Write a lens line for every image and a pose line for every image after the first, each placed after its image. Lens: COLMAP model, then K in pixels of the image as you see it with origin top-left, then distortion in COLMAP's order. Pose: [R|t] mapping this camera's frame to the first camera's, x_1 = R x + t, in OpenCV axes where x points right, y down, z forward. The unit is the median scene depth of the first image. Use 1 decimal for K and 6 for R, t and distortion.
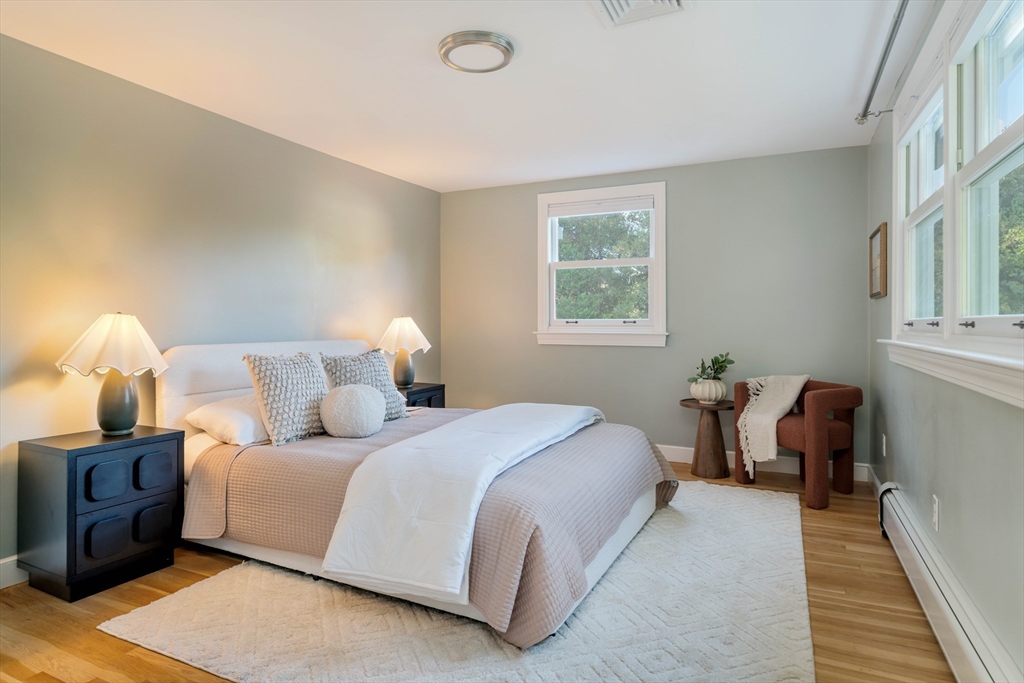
lens RADIAL K [[578.7, 0, 510.8], [0, 578.7, 323.3], [0, 0, 1]] dist [0.002043, 0.000583]
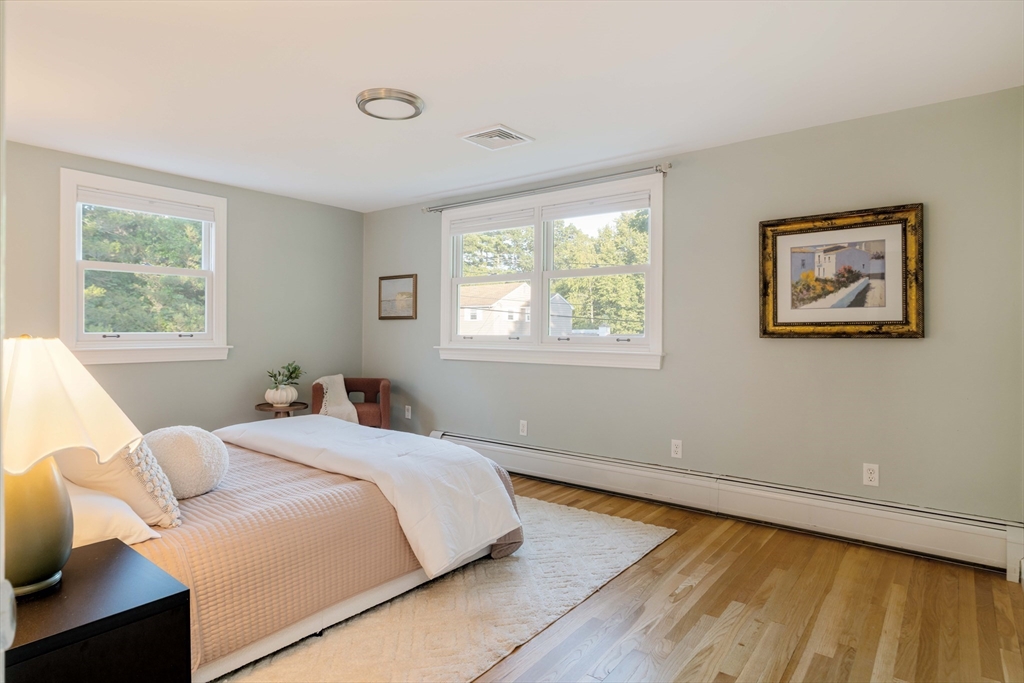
lens RADIAL K [[563.9, 0, 512.0], [0, 563.9, 341.5], [0, 0, 1]] dist [-0.000340, -0.000432]
pose [[0.206649, -0.018472, 0.978241, -0.664938], [-0.002025, 0.999812, 0.019307, -0.013396], [-0.978413, -0.005971, 0.206573, 0.322720]]
